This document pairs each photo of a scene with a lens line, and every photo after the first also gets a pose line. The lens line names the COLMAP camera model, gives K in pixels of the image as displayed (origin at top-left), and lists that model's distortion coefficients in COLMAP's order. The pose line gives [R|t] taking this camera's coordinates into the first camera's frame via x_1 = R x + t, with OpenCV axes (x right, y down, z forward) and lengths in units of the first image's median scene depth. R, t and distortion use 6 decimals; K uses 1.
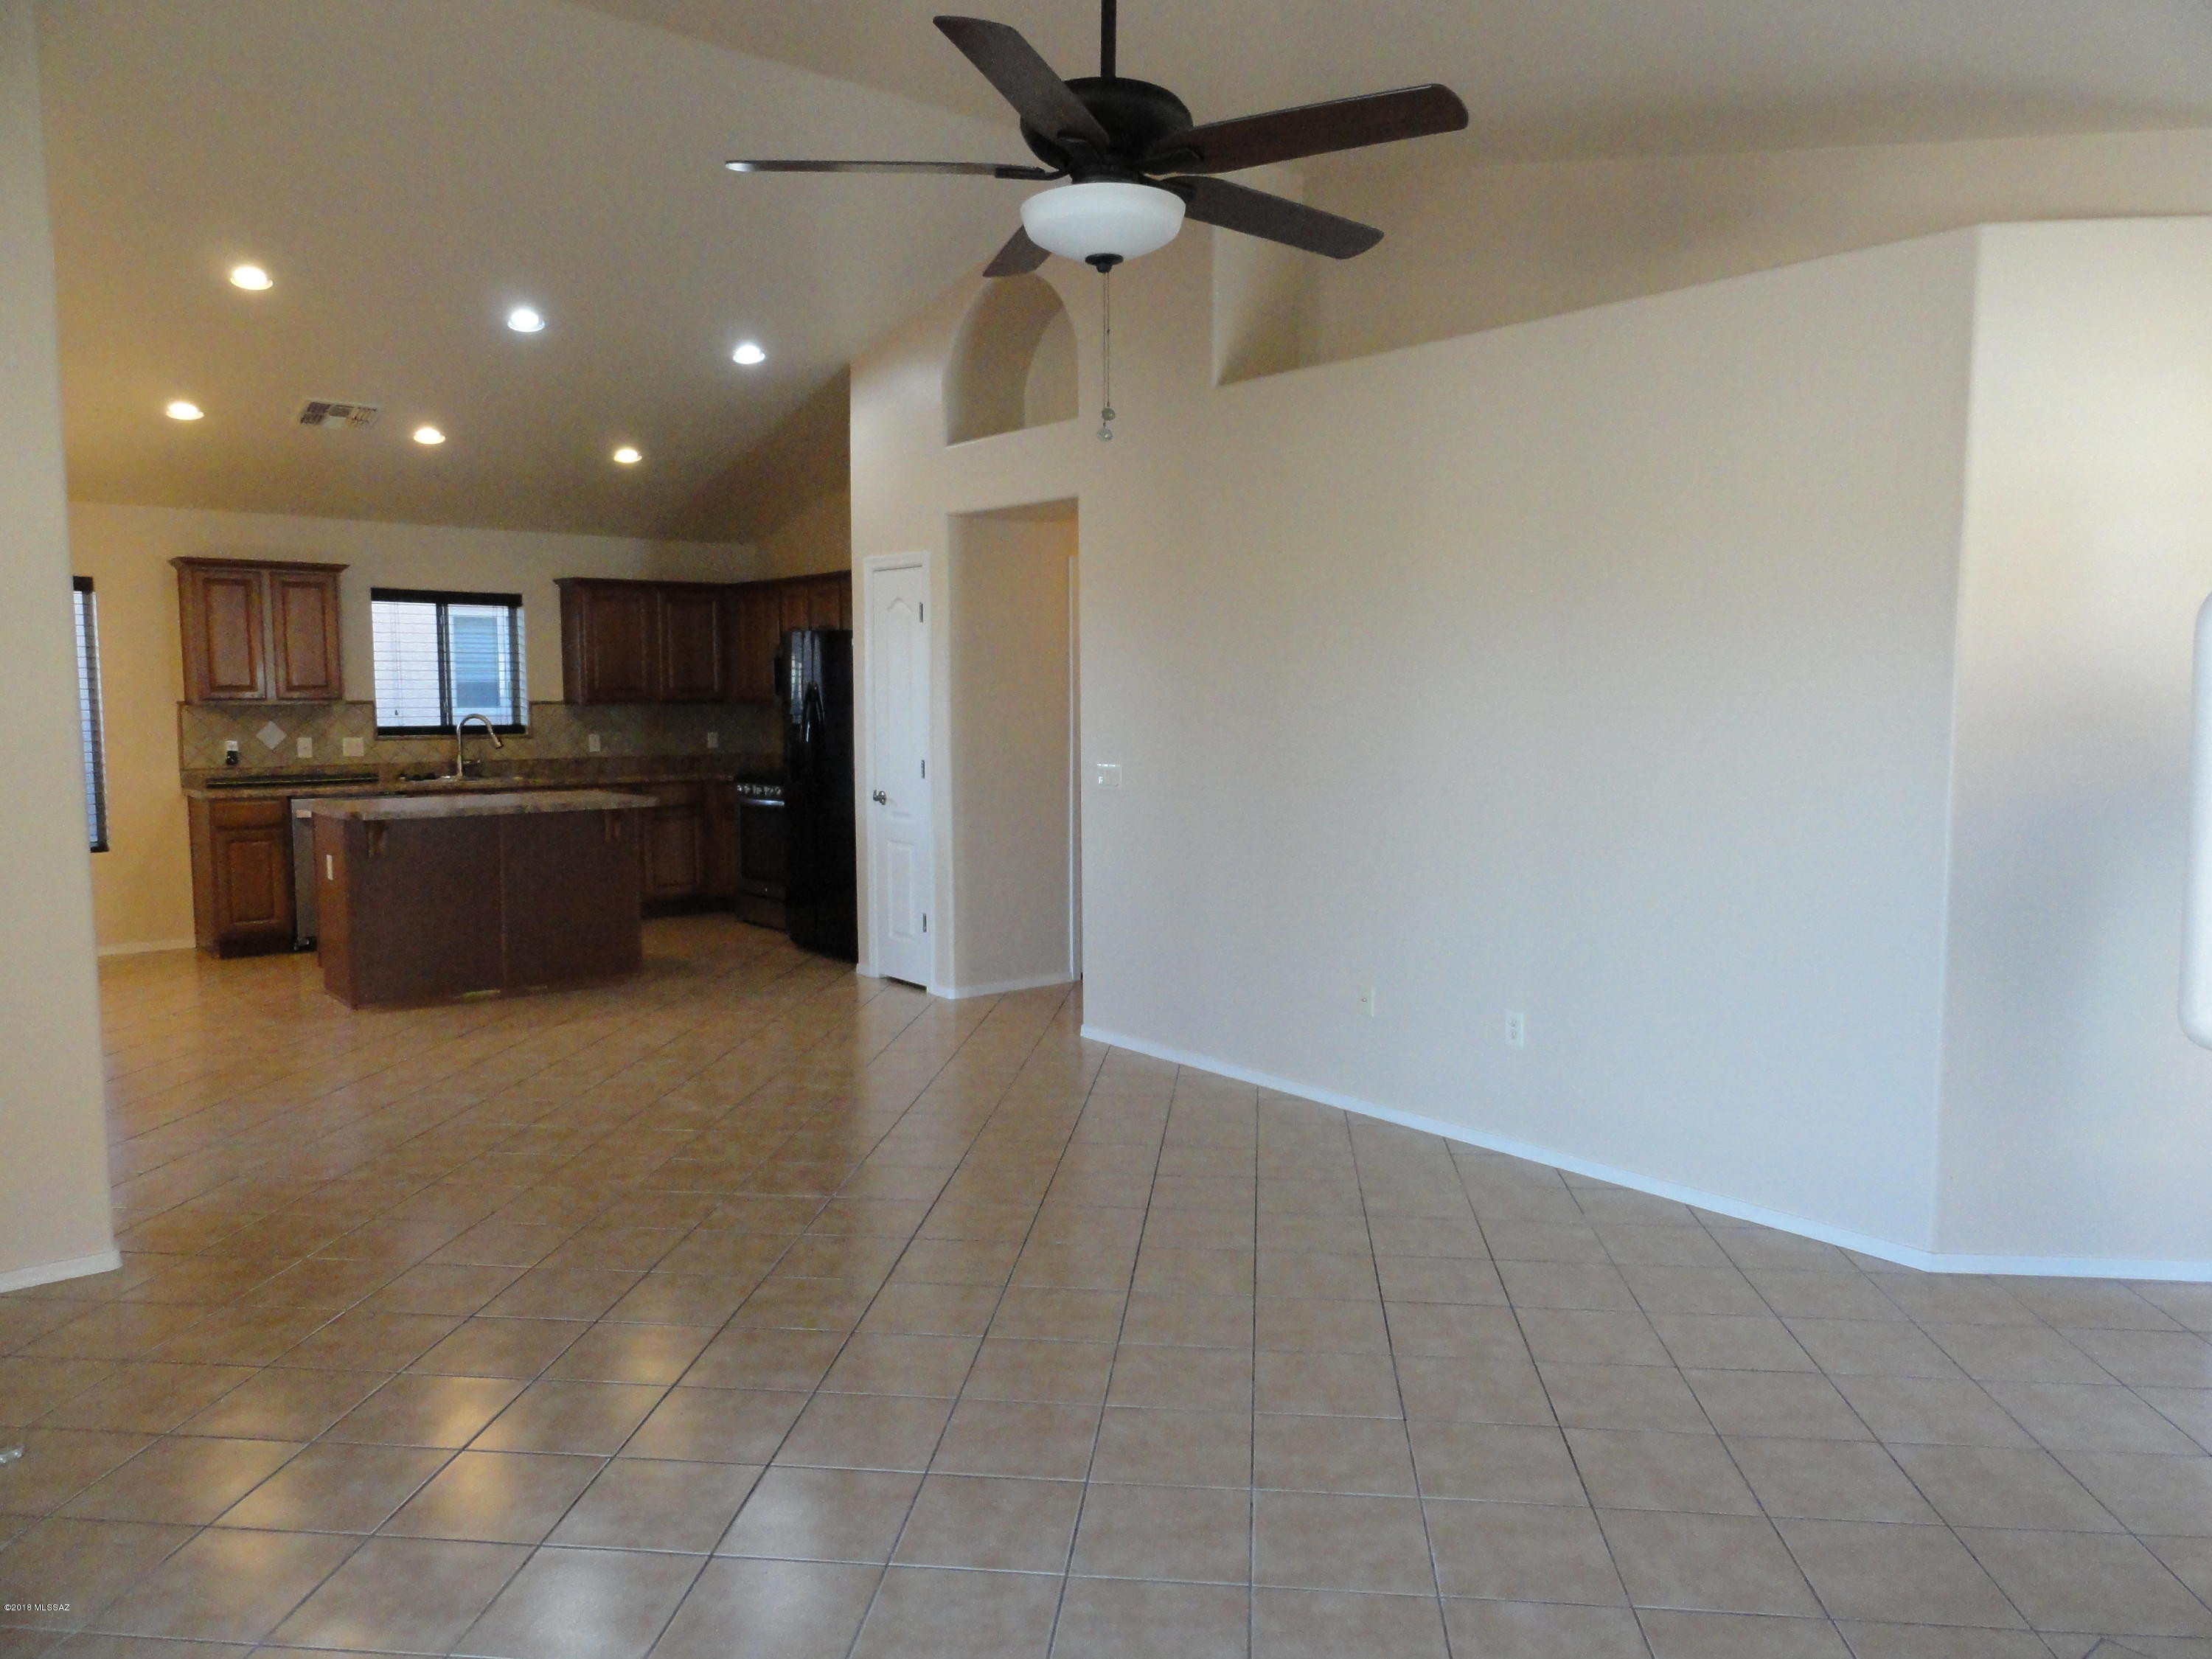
lens RADIAL K [[1535.8, 0, 1094.1], [0, 1535.8, 834.0], [0, 0, 1]] dist [0.001220, 0.002767]
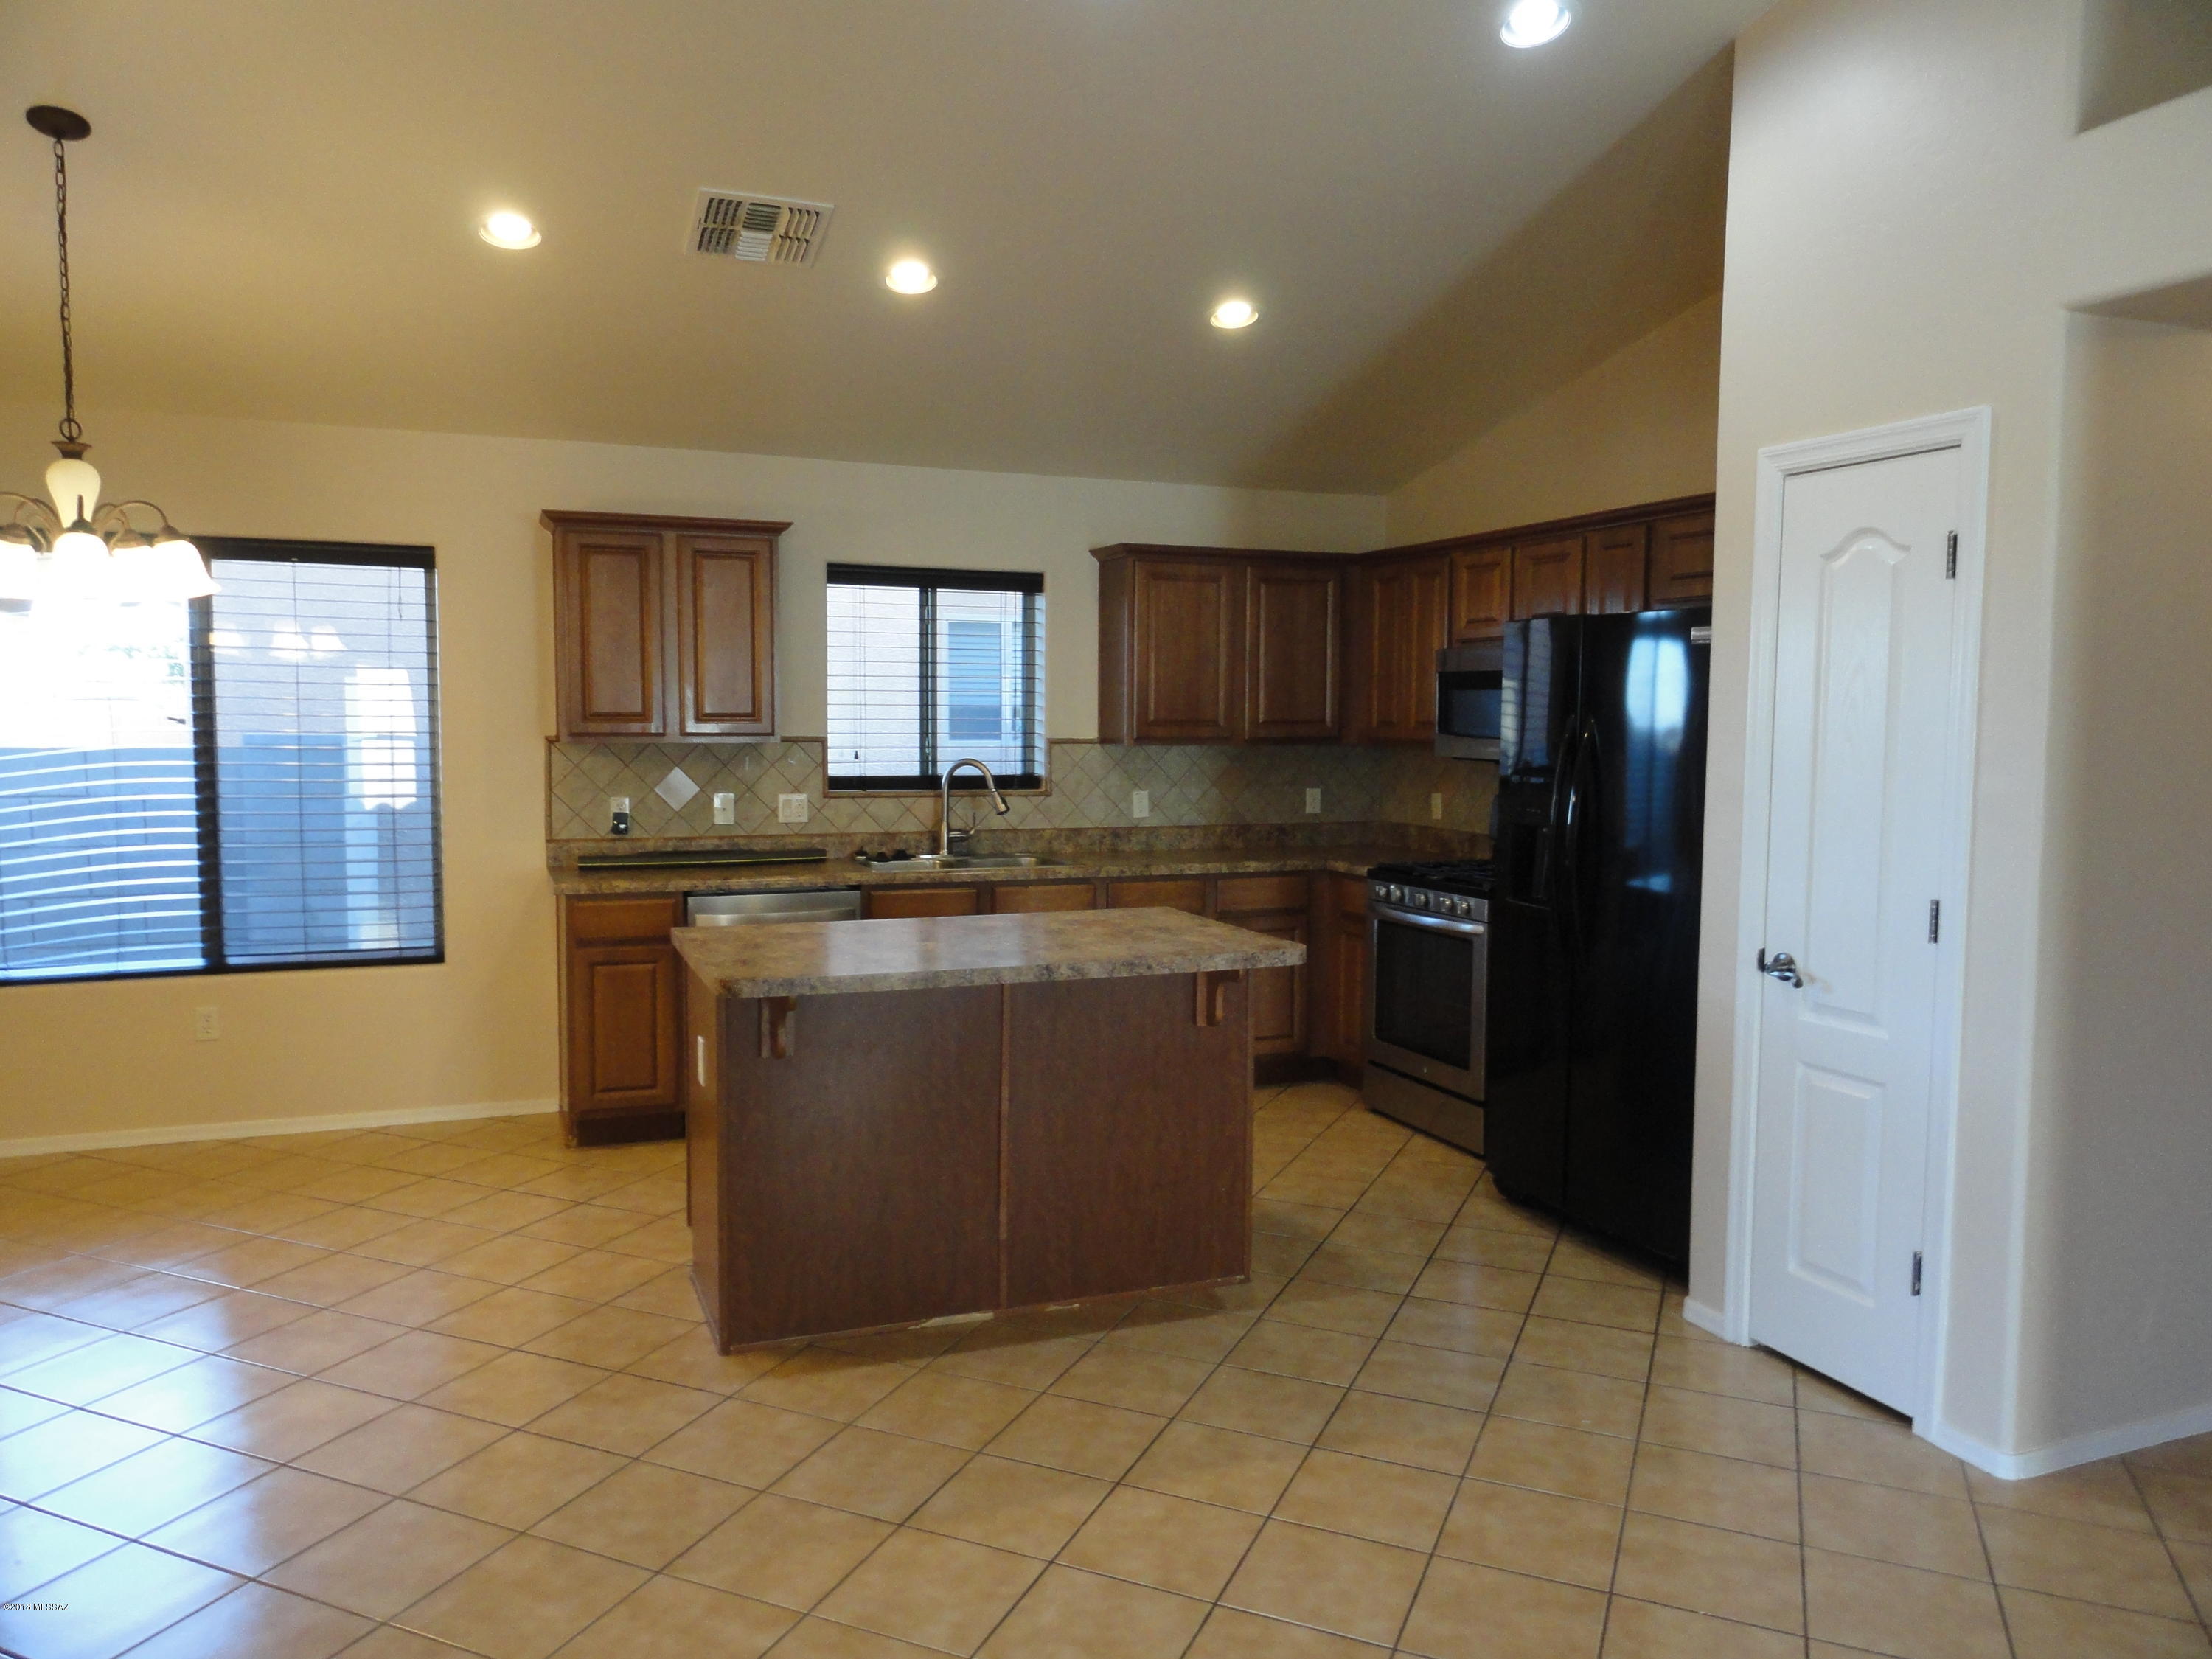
lens RADIAL K [[1535.8, 0, 1094.1], [0, 1535.8, 834.0], [0, 0, 1]] dist [0.001220, 0.002767]
pose [[0.954562, 0.030271, -0.296471, -0.166939], [-0.034887, 0.999338, -0.010289, -0.043033], [0.295963, 0.020164, 0.954986, 0.415385]]
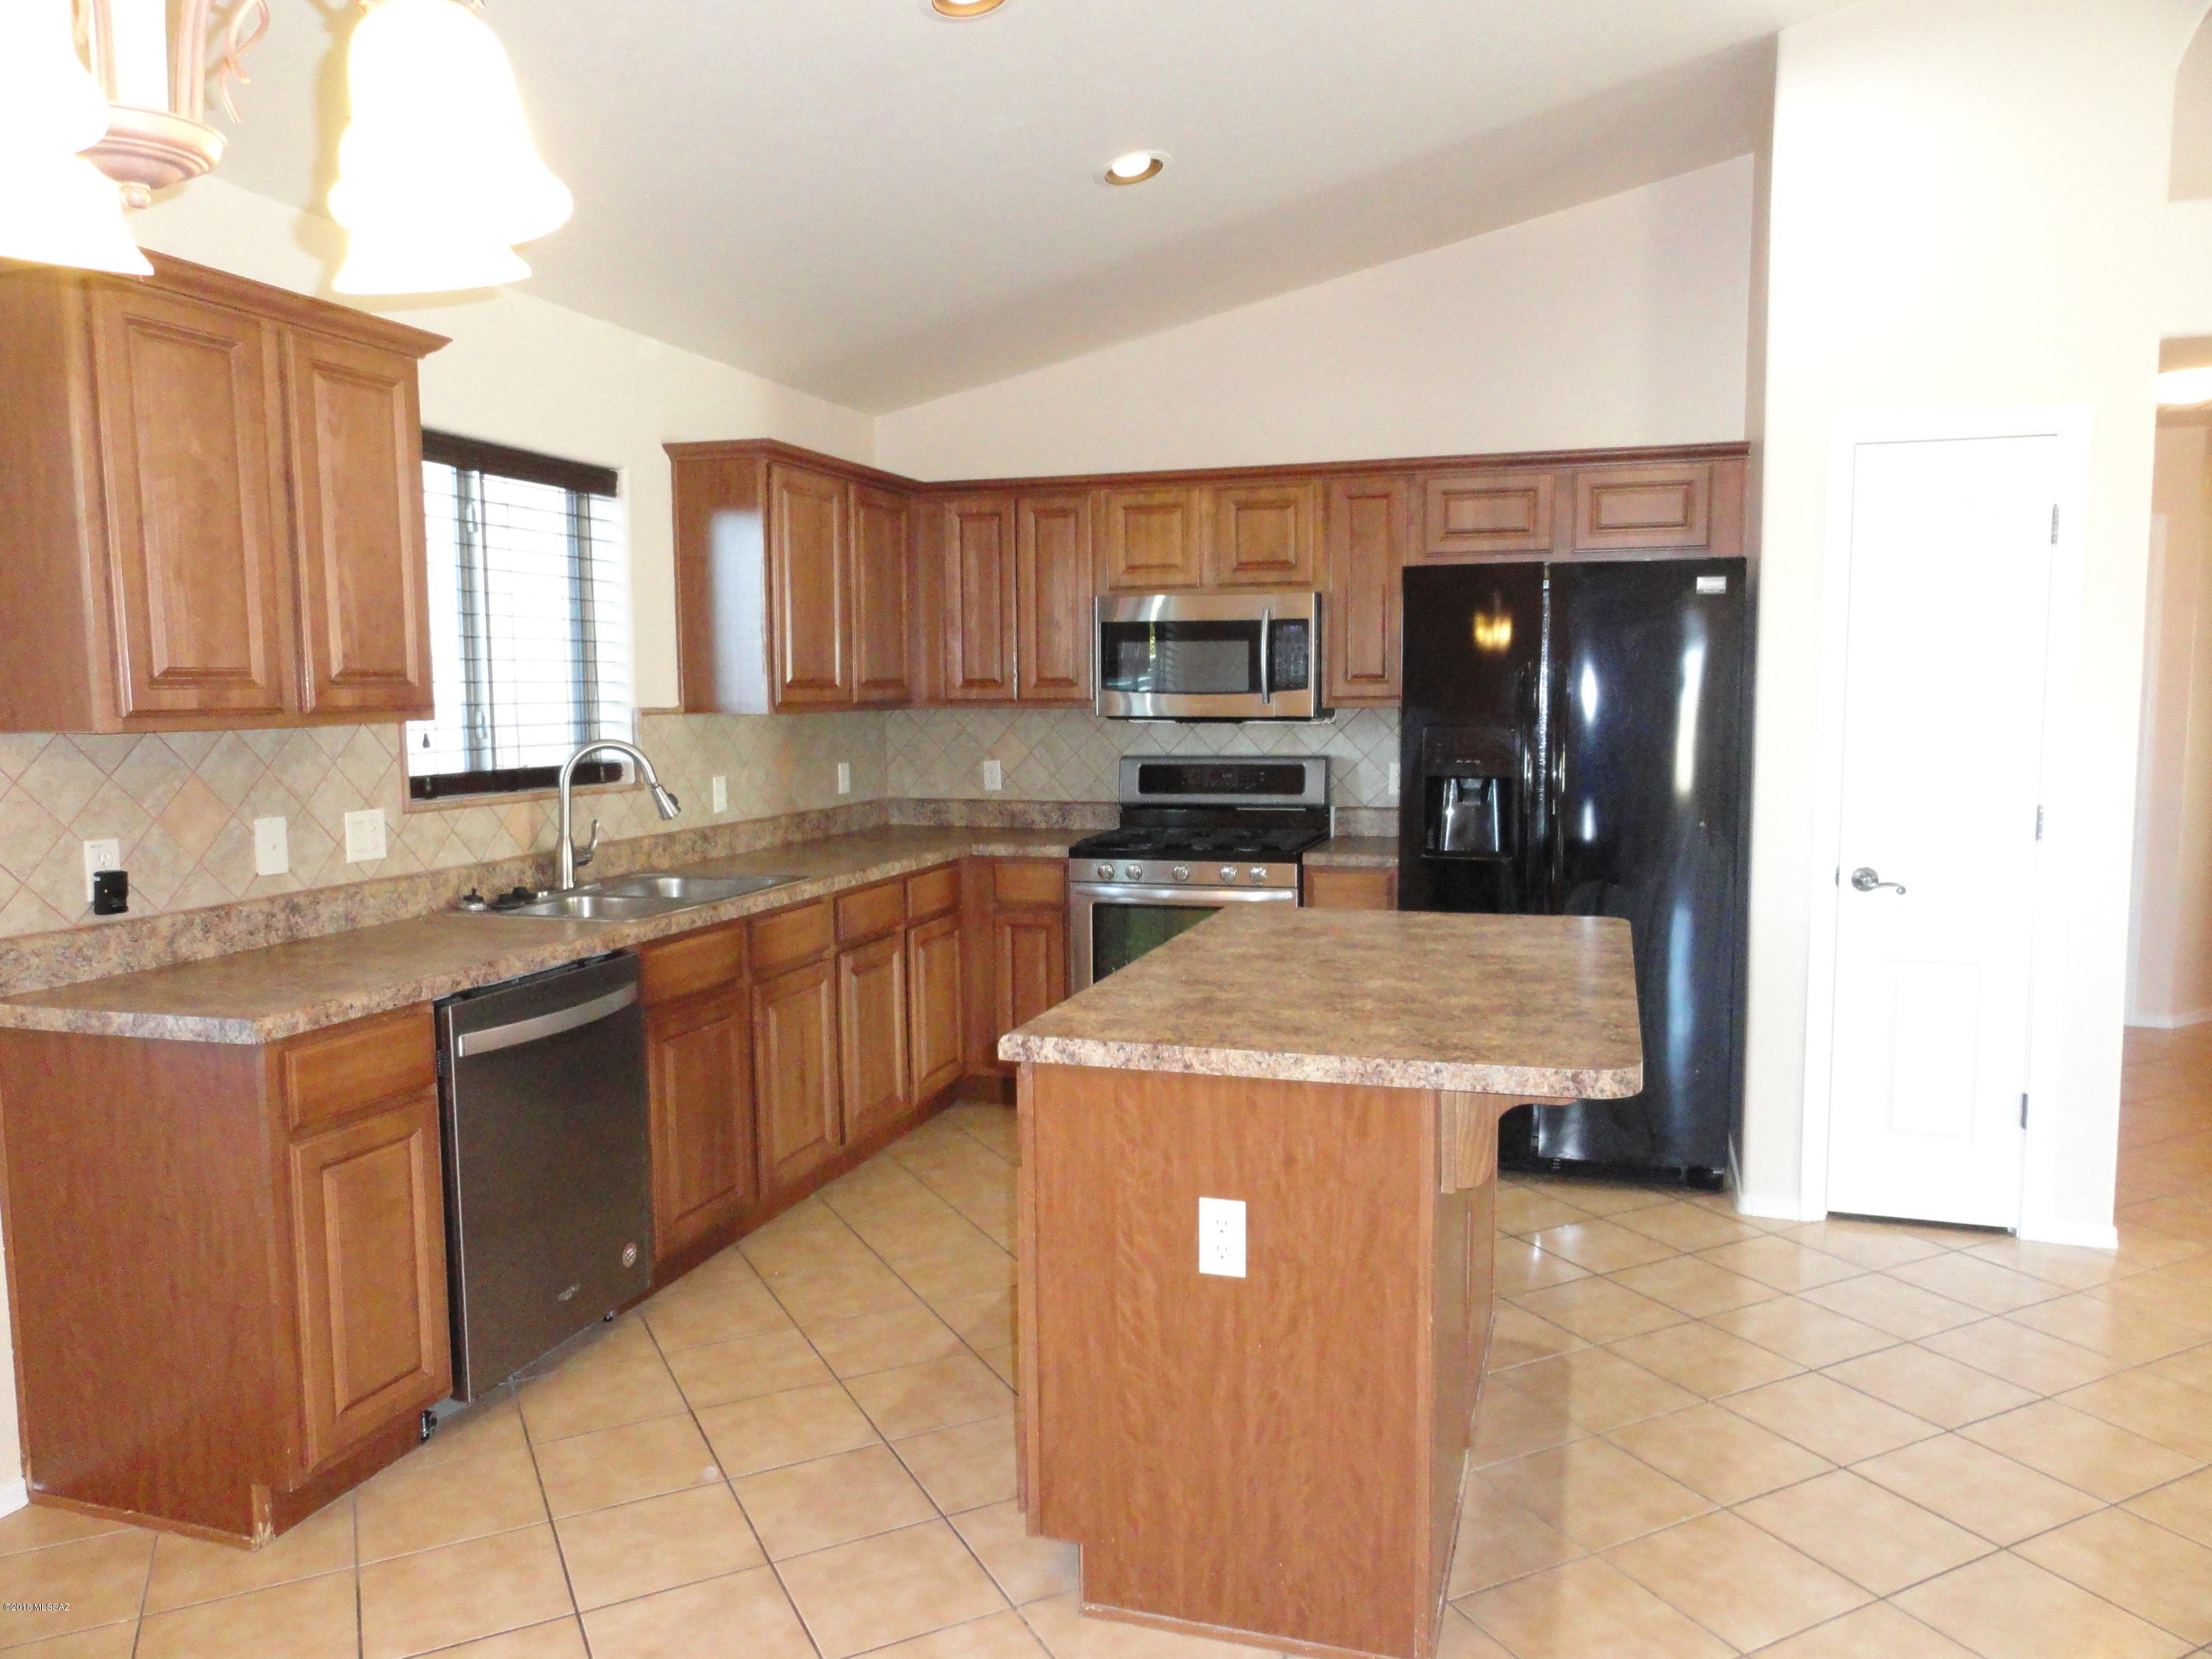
lens RADIAL K [[1553.7, 0, 1109.0], [0, 1553.7, 836.4], [0, 0, 1]] dist [-0.004997, -0.001137]
pose [[0.836140, -0.057412, 0.545503, -0.532974], [0.056291, 0.998238, 0.018780, -0.052788], [-0.545619, 0.015004, 0.837899, 0.578473]]
